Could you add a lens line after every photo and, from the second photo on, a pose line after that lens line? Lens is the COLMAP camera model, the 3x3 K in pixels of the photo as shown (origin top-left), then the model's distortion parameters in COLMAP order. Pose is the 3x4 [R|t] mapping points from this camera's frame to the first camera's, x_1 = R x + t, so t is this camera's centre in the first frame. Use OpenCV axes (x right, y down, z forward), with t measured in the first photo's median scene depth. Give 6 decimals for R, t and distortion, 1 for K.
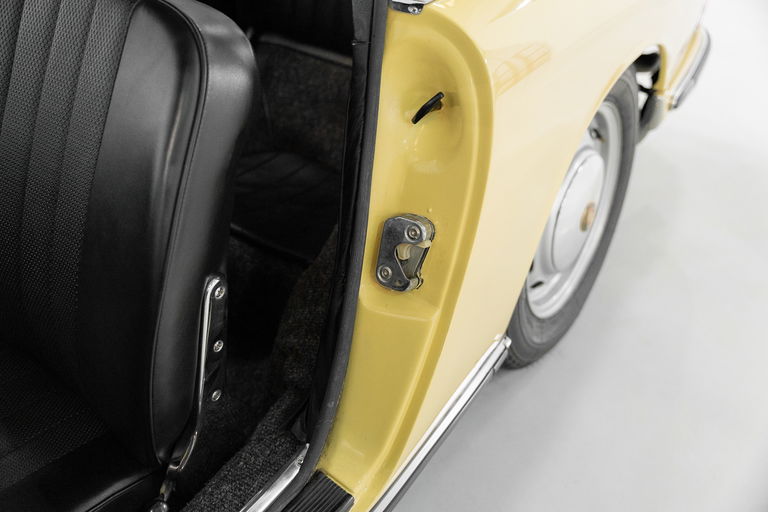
lens RADIAL K [[731.0, 0, 383.9], [0, 731.0, 254.2], [0, 0, 1]] dist [-0.010574, 0.000000]
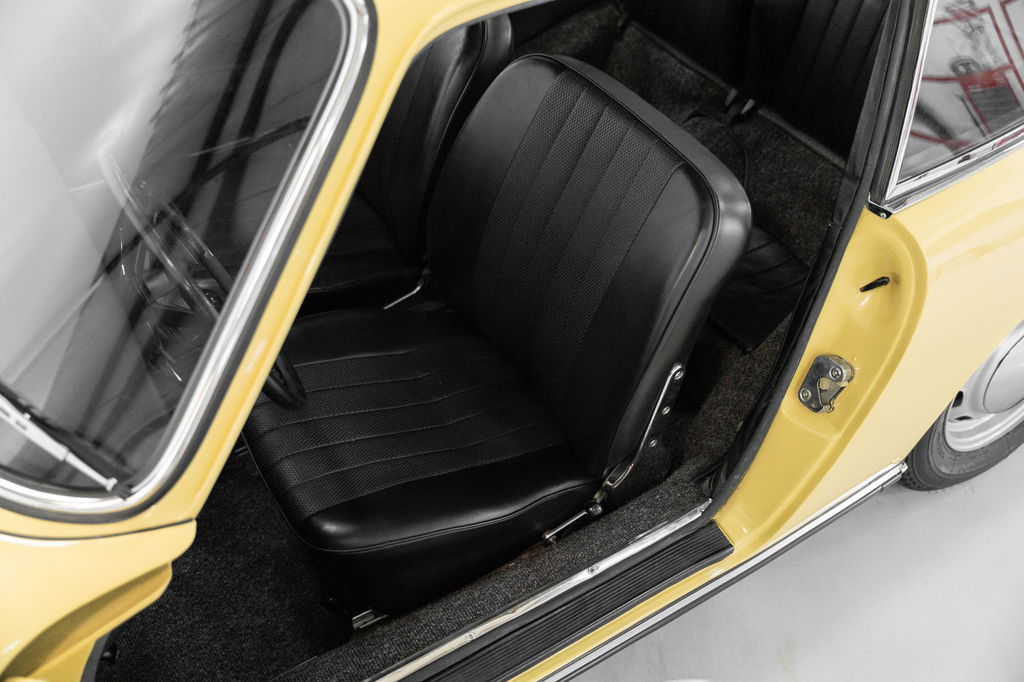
lens RADIAL K [[974.7, 0, 509.0], [0, 974.7, 341.8], [0, 0, 1]] dist [-0.010574, 0.000000]
pose [[0.916126, 0.272499, -0.294038, 0.001638], [-0.234004, 0.959030, 0.159697, -0.208809], [0.325509, -0.077497, 0.942358, -0.757291]]
